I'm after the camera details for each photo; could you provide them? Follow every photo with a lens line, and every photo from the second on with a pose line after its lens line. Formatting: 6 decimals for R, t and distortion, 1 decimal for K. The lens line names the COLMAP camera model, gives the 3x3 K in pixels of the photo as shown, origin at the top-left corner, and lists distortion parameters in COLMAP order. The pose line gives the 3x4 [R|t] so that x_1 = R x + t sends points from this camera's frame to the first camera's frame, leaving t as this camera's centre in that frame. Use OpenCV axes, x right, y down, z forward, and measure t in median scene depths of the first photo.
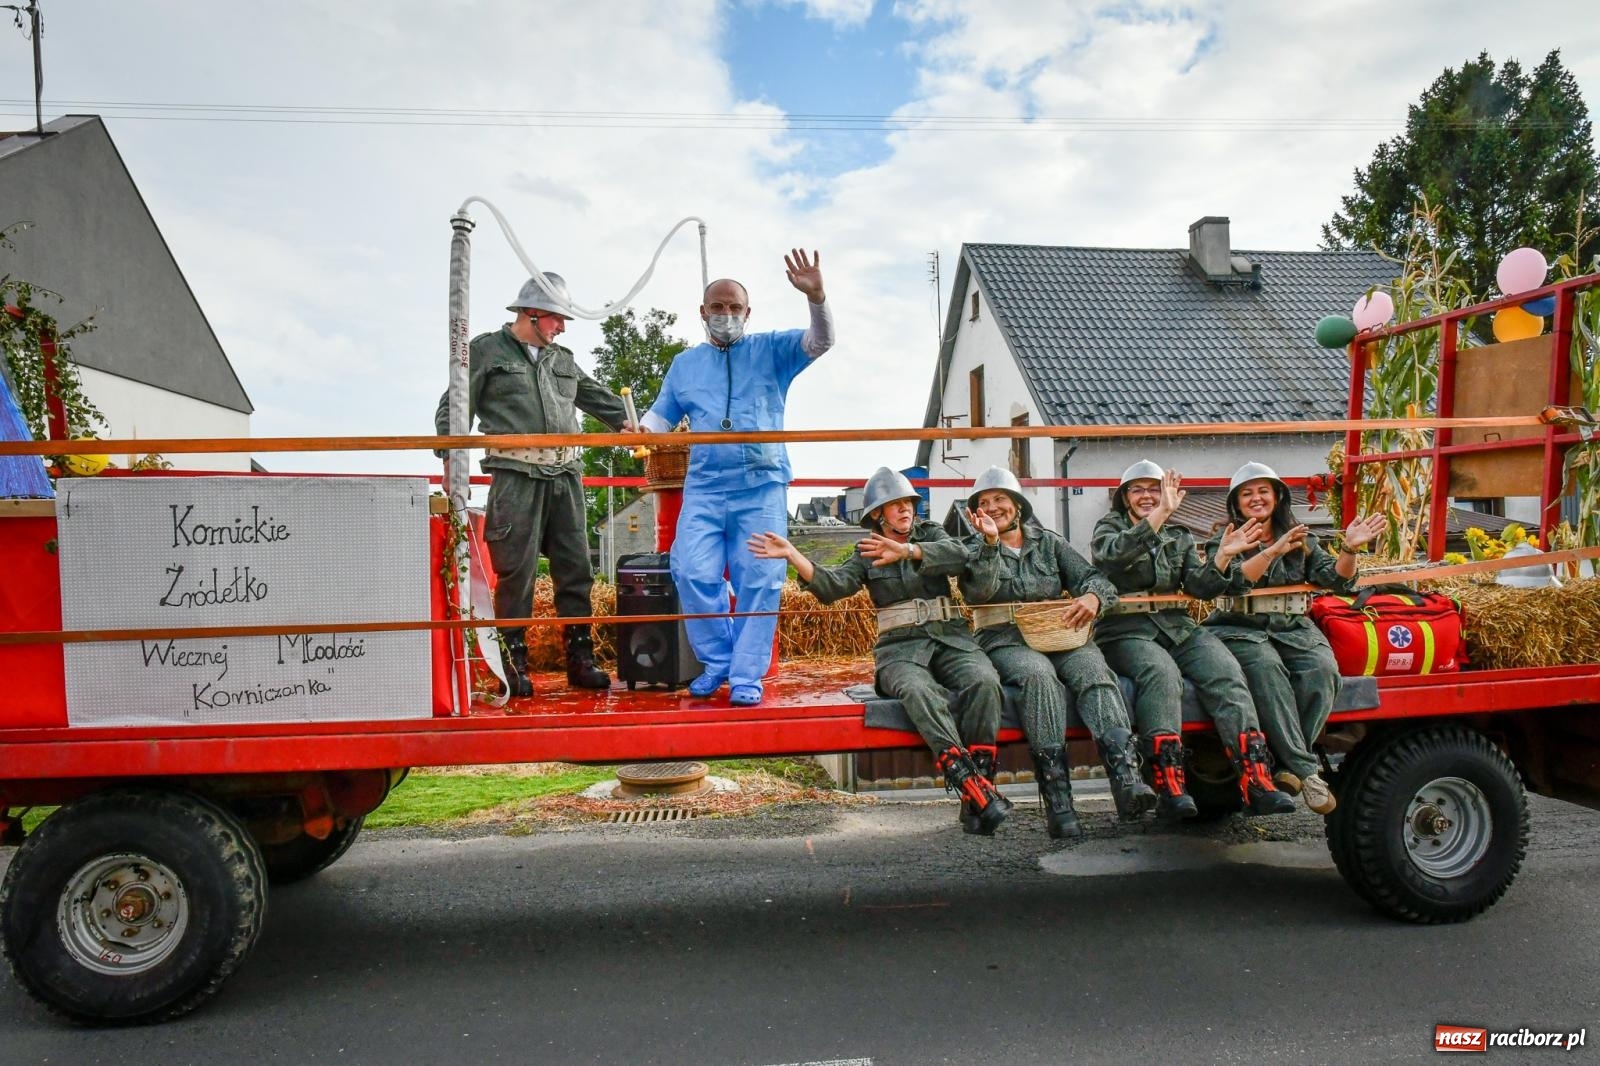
lens RADIAL K [[1111.6, 0, 795.6], [0, 1111.6, 530.6], [0, 0, 1]] dist [-0.022469, 0.001375]
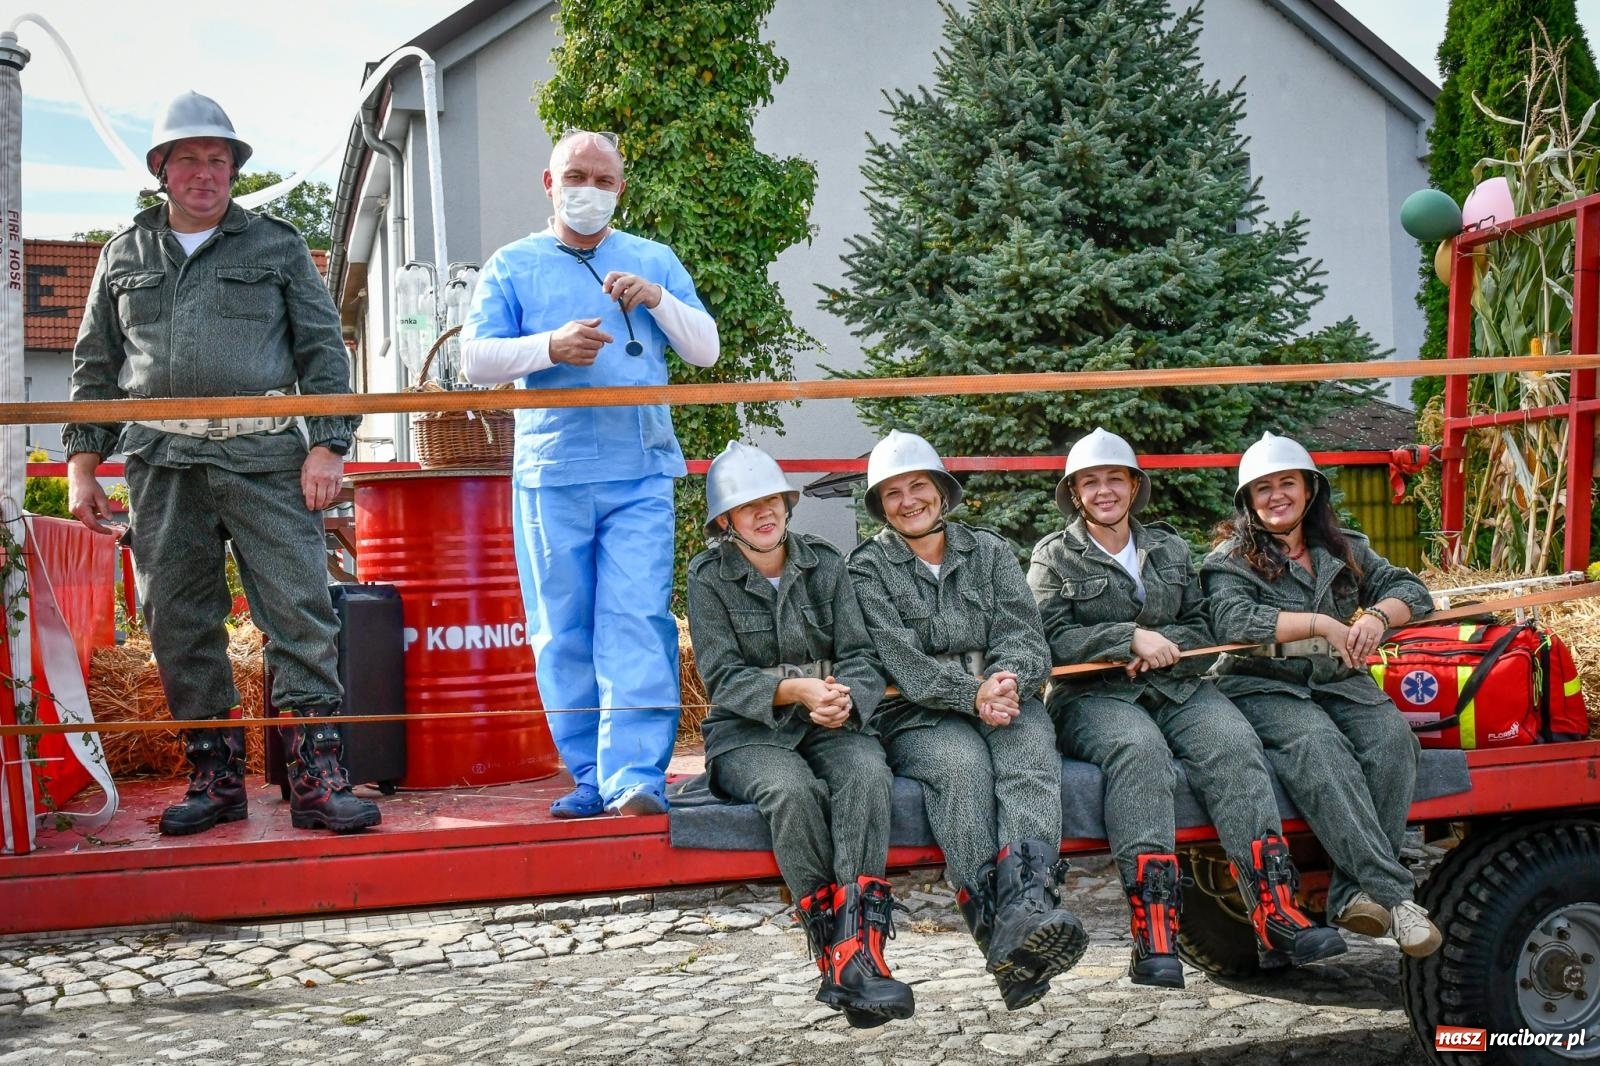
lens RADIAL K [[1111.6, 0, 795.6], [0, 1111.6, 530.6], [0, 0, 1]] dist [-0.022469, 0.001375]
pose [[0.977193, -0.000815, 0.212353, -0.008539], [0.008855, 0.999279, -0.036912, 0.017528], [-0.212170, 0.037951, 0.976496, 0.392809]]
